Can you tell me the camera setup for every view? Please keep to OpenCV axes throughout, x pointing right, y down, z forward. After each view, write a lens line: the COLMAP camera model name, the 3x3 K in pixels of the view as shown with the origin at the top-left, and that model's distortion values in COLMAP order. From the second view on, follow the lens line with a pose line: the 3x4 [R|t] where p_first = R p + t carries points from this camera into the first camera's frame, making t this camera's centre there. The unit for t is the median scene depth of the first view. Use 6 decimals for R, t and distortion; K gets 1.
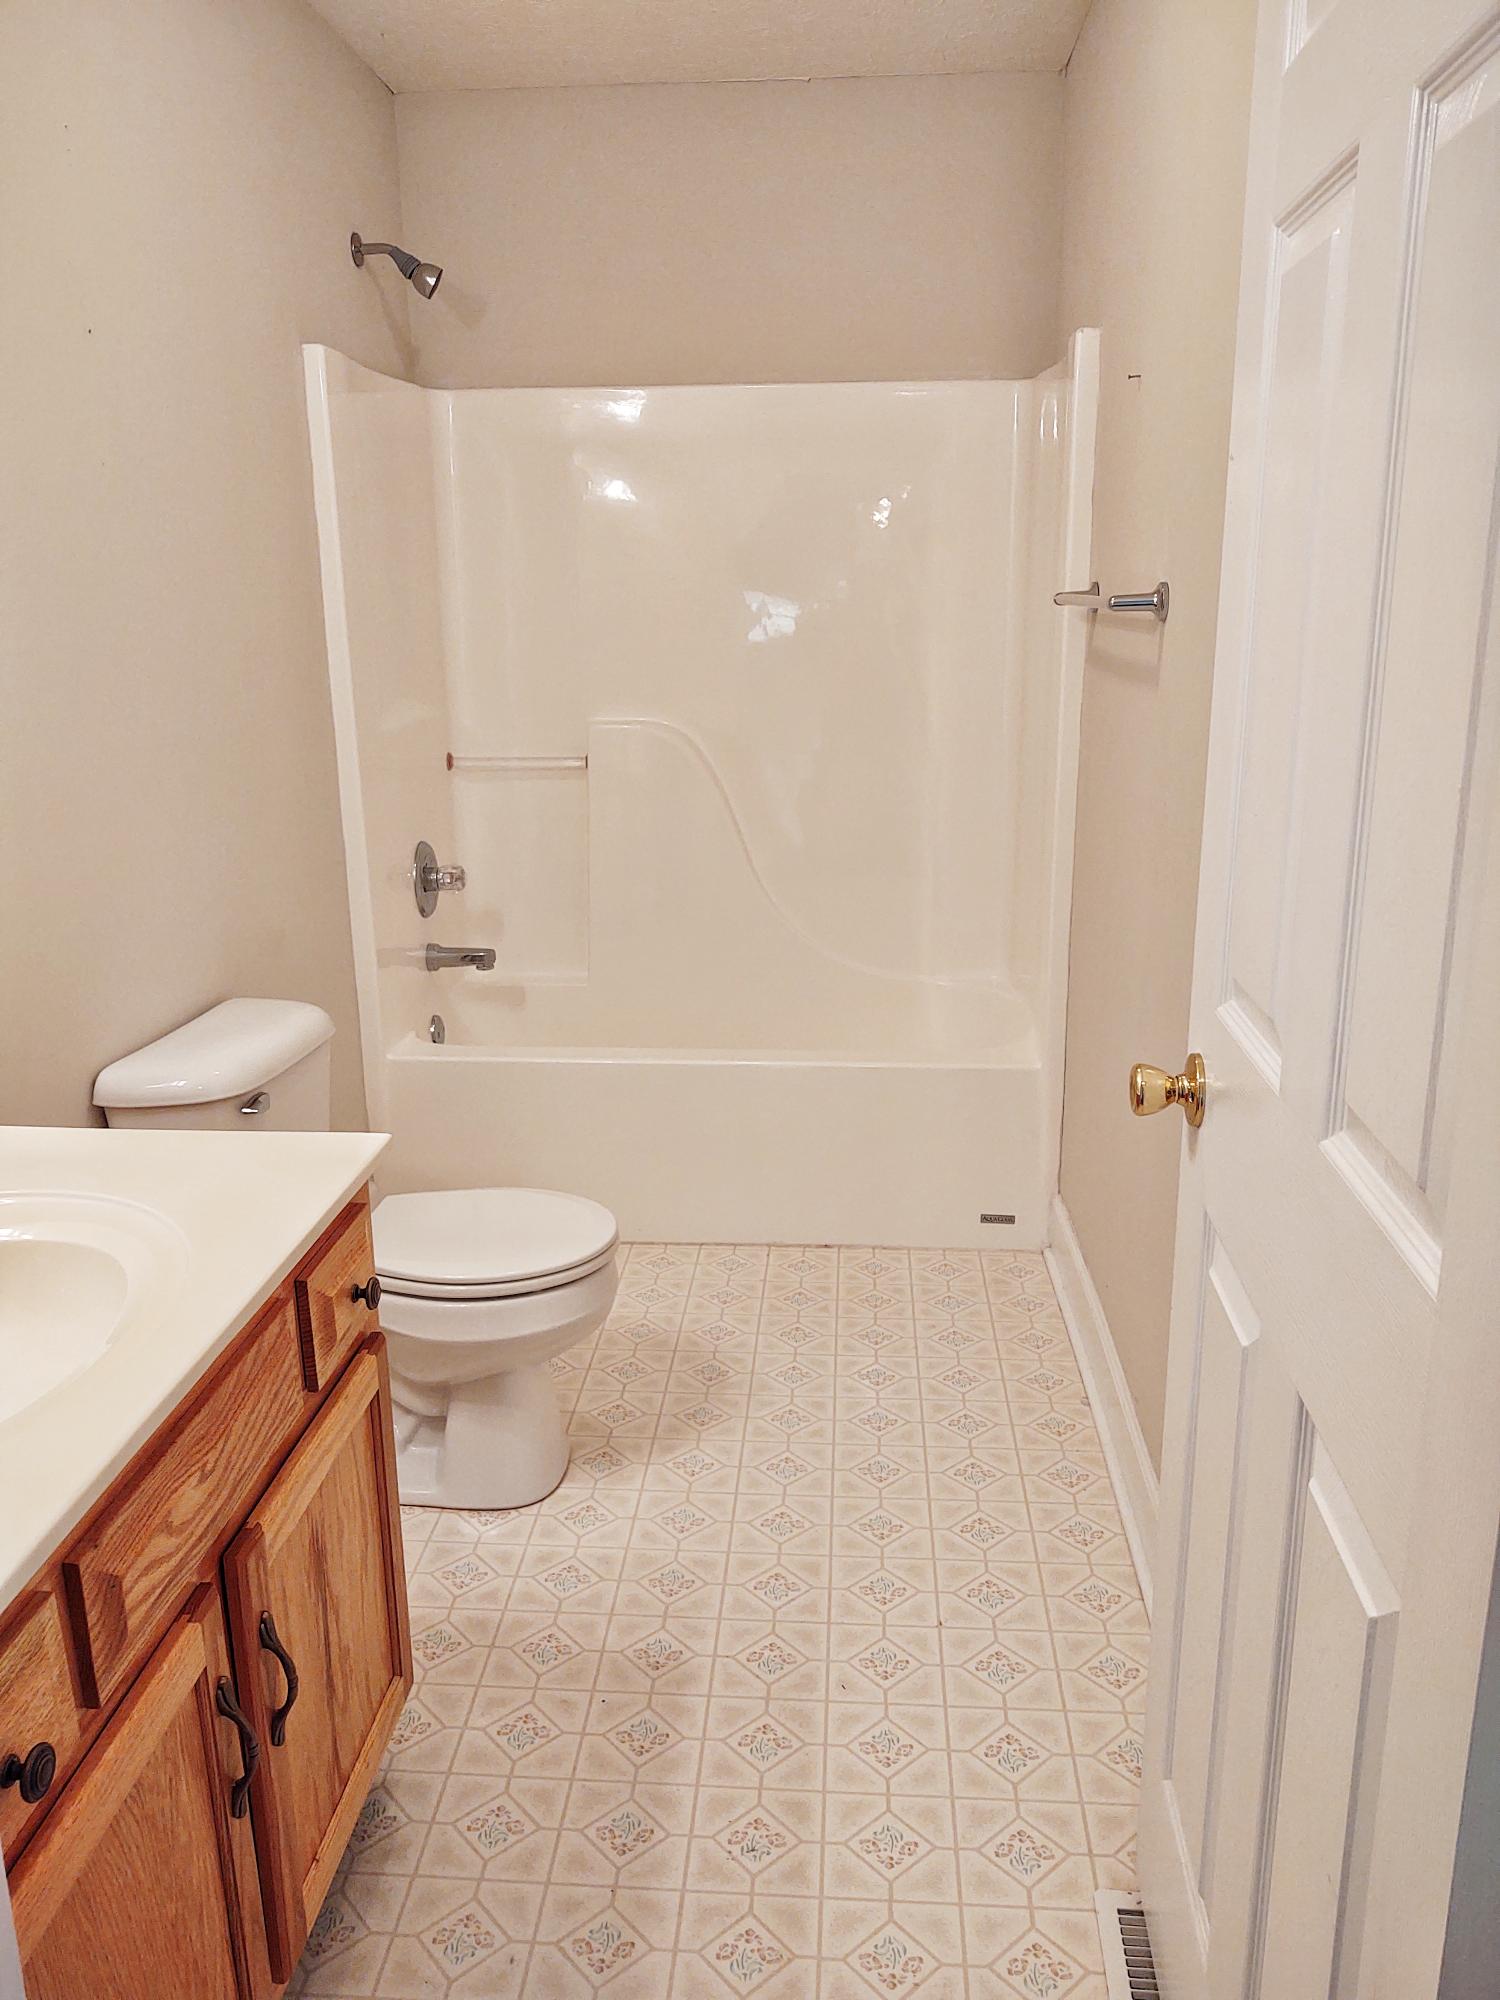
lens RADIAL K [[1533.5, 0, 750.0], [0, 1533.5, 1000.0], [0, 0, 1]] dist [0.057679, -0.098451]
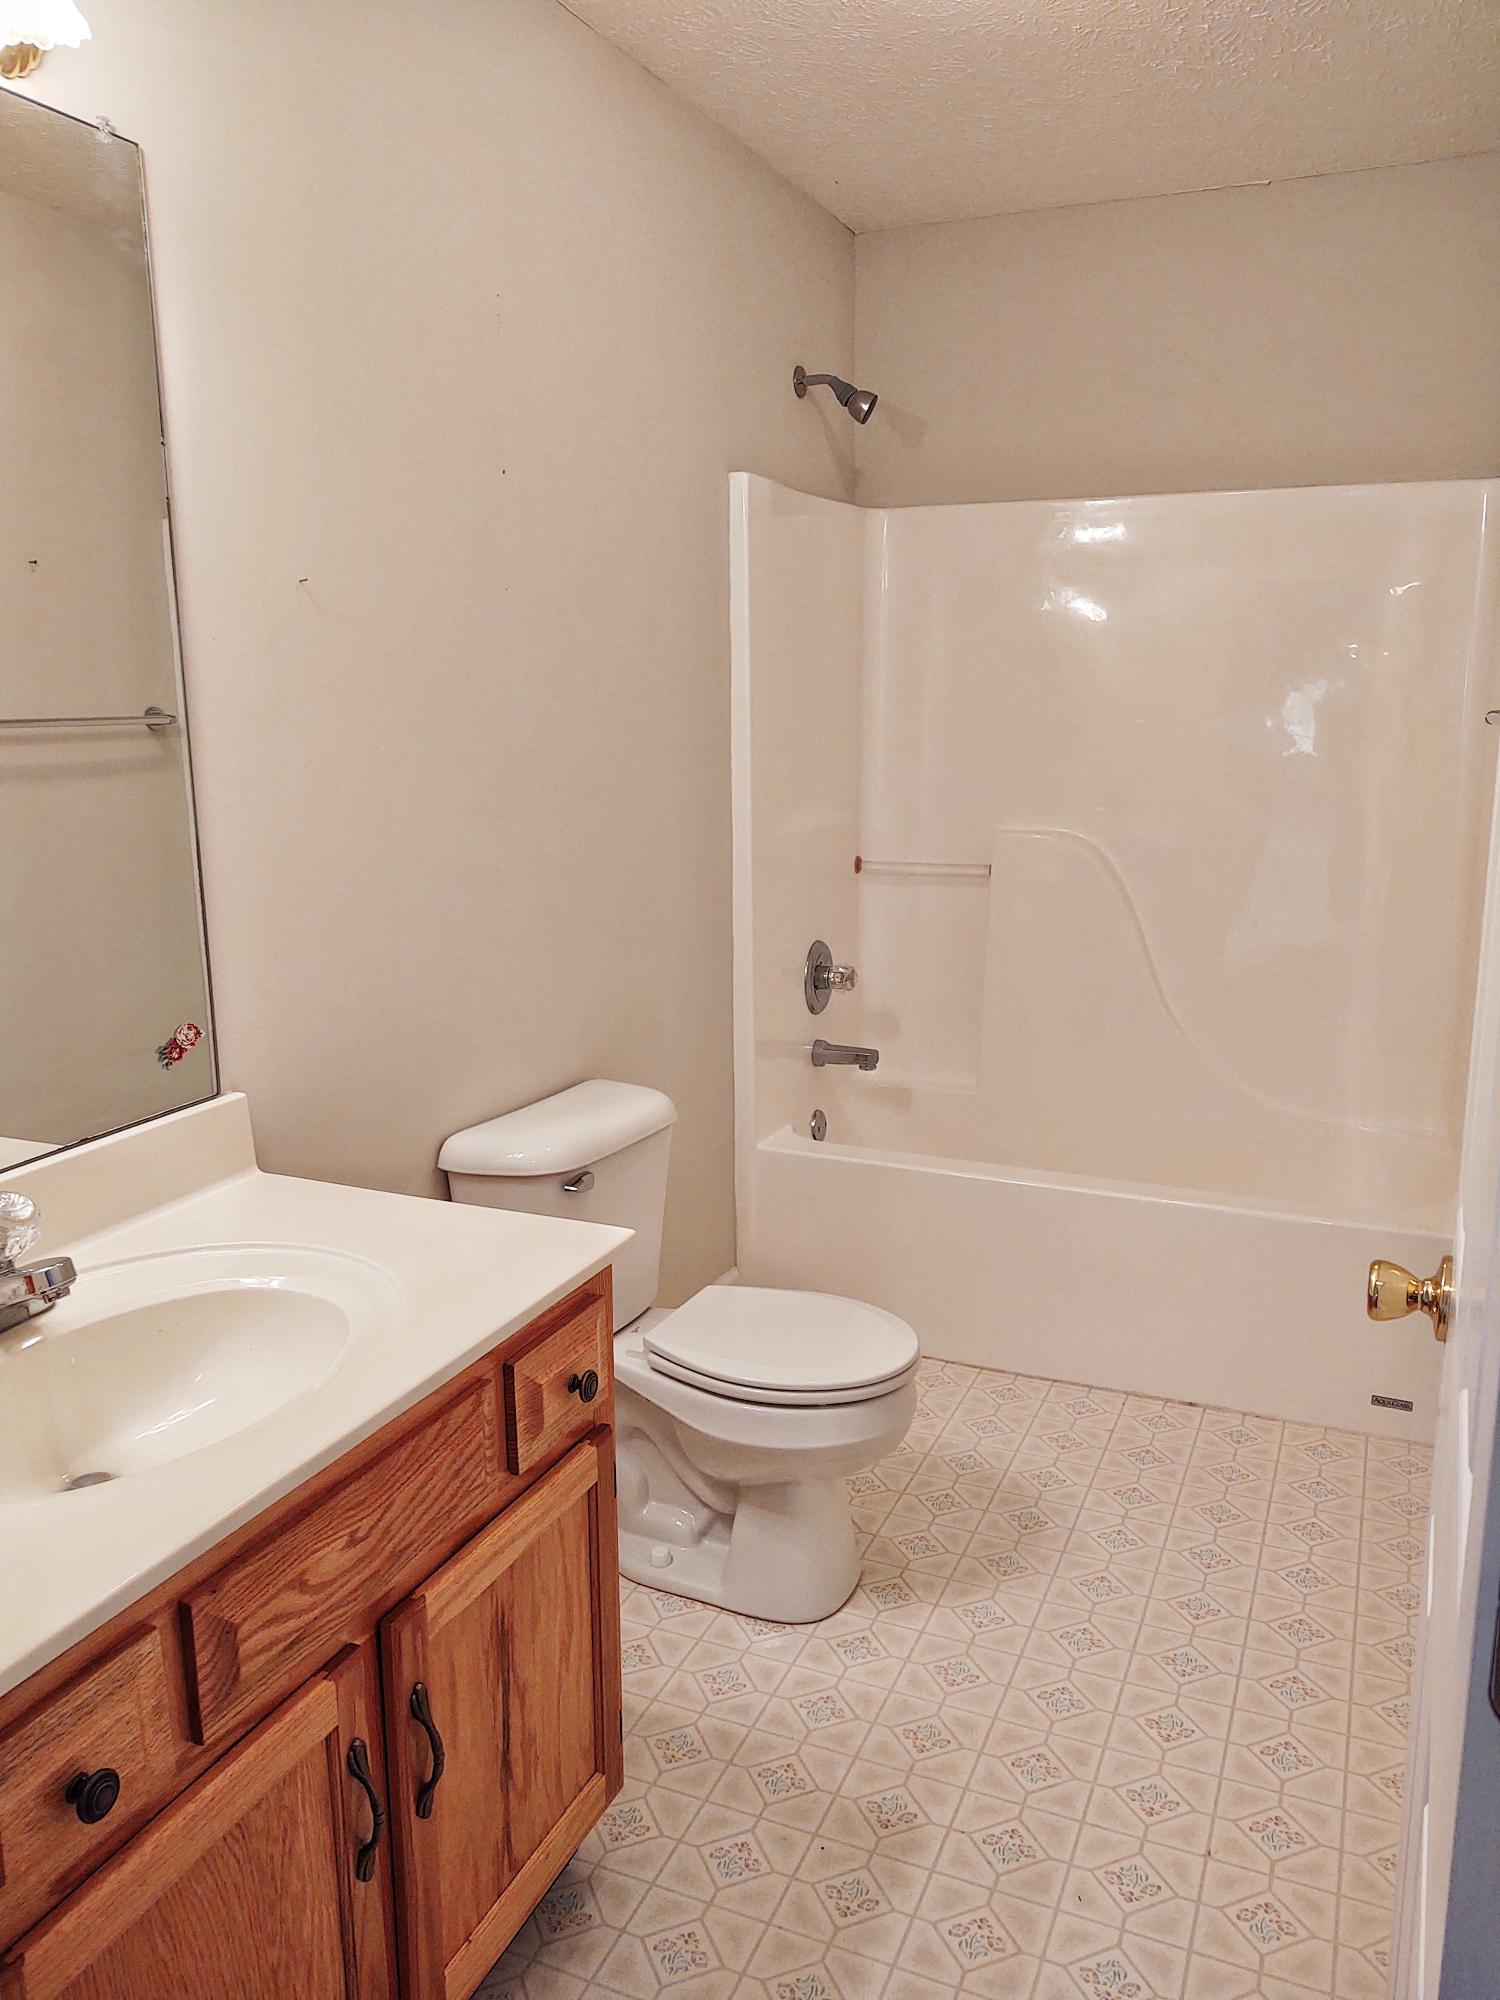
lens RADIAL K [[1538.1, 0, 750.0], [0, 1538.1, 1000.0], [0, 0, 1]] dist [0.003525, 0.002815]
pose [[0.945649, 0.074999, -0.316421, 0.119787], [-0.094646, 0.994393, -0.047163, -0.019431], [0.311110, 0.074548, 0.947446, 0.039275]]
